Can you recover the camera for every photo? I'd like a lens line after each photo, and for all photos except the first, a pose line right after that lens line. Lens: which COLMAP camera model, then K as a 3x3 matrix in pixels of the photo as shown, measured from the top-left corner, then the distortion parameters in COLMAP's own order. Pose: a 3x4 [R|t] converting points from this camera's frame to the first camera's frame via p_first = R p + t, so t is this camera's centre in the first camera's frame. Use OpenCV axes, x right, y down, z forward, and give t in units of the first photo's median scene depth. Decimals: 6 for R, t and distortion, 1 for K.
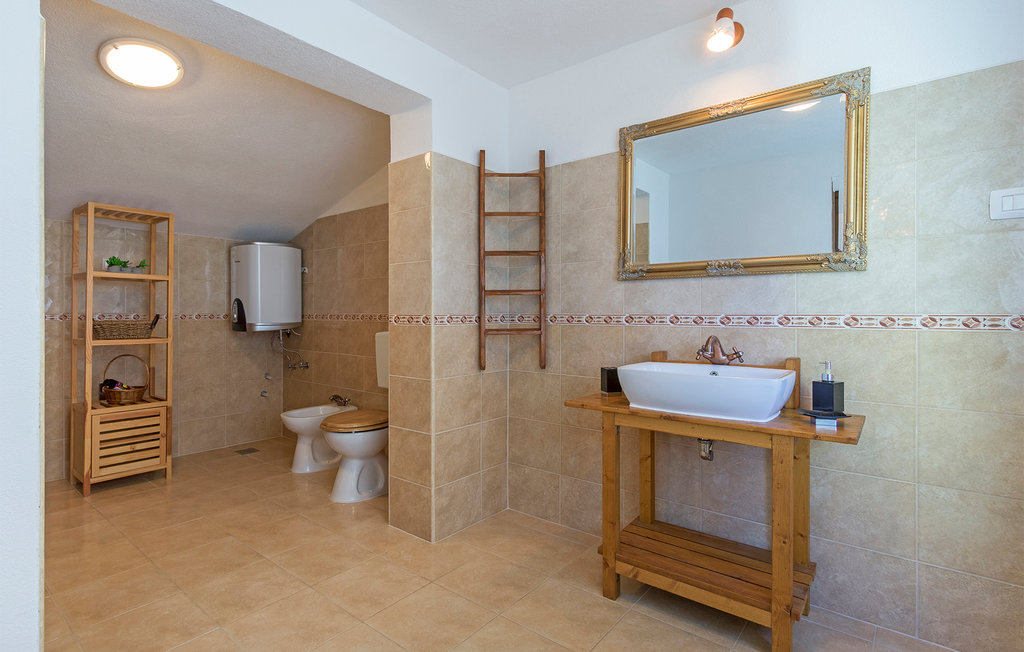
lens RADIAL K [[490.4, 0, 486.0], [0, 490.4, 321.7], [0, 0, 1]] dist [0.001340, 0.000266]
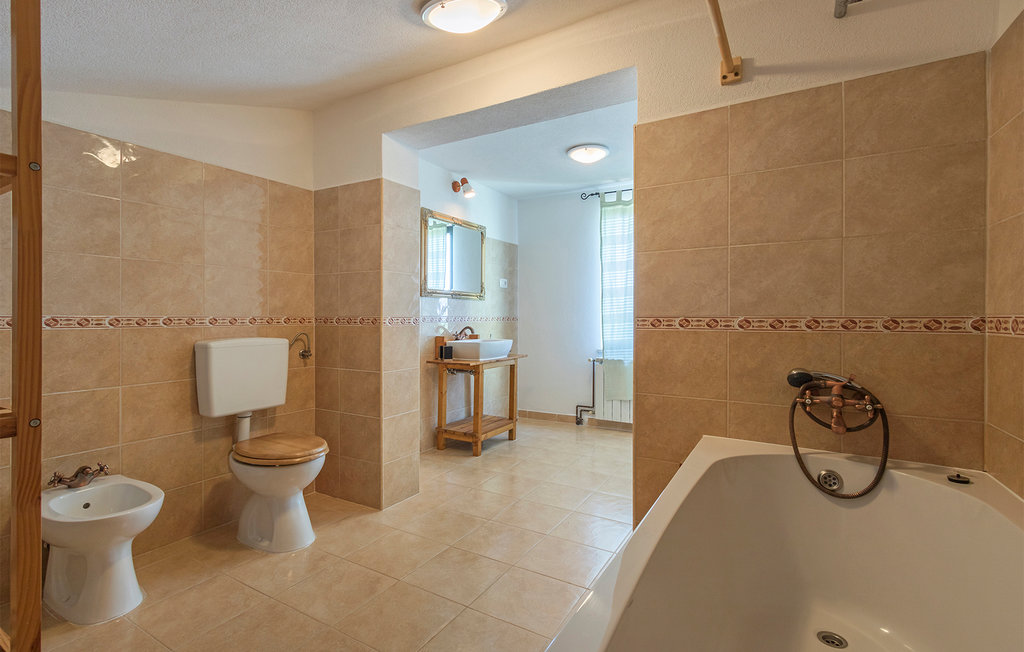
lens RADIAL K [[490.4, 0, 486.0], [0, 490.4, 321.7], [0, 0, 1]] dist [0.001340, 0.000266]
pose [[-0.136852, -0.012649, 0.990511, -1.361198], [0.014391, 0.999788, 0.014756, -0.017456], [-0.990487, 0.016274, -0.136641, 0.959215]]
